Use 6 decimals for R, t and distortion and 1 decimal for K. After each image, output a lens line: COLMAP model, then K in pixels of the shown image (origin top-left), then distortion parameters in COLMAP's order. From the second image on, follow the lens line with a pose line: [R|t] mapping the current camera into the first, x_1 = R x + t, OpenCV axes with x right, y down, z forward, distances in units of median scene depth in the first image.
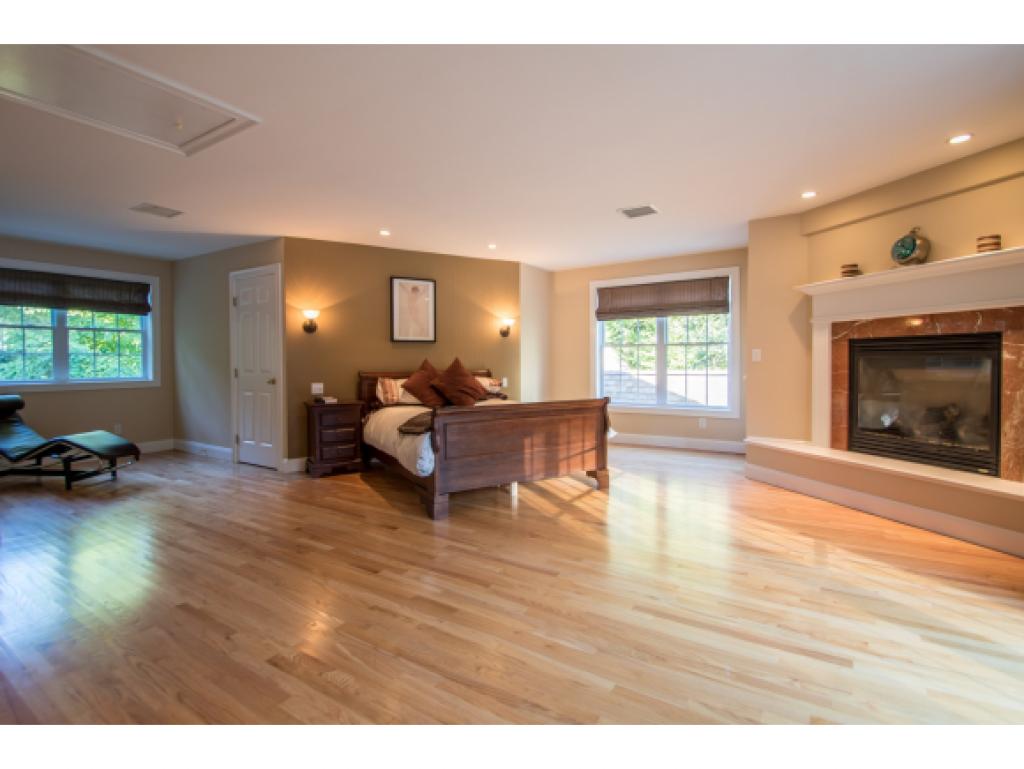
lens RADIAL K [[492.2, 0, 512.0], [0, 492.2, 384.5], [0, 0, 1]] dist [-0.001494, -0.000451]
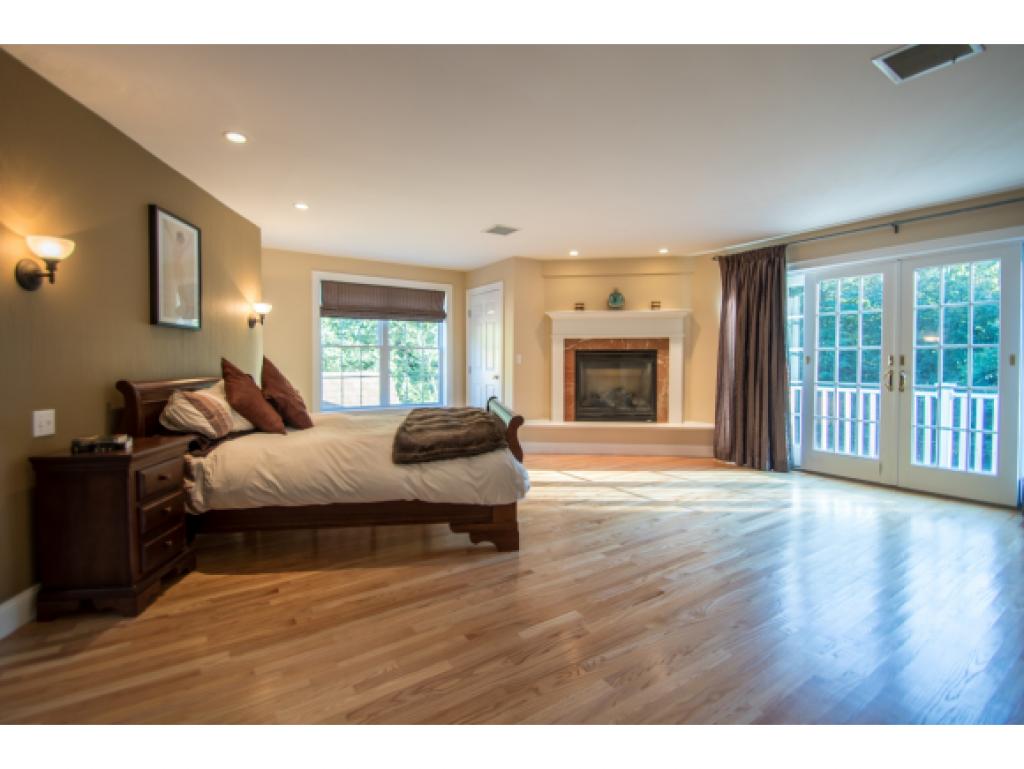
lens RADIAL K [[473.3, 0, 512.0], [0, 473.3, 384.5], [0, 0, 1]] dist [0.001193, 0.000298]
pose [[0.397685, -0.034592, 0.916870, -0.776327], [0.040158, 0.998988, 0.020272, -0.021713], [-0.916643, 0.028757, 0.398672, 0.588335]]
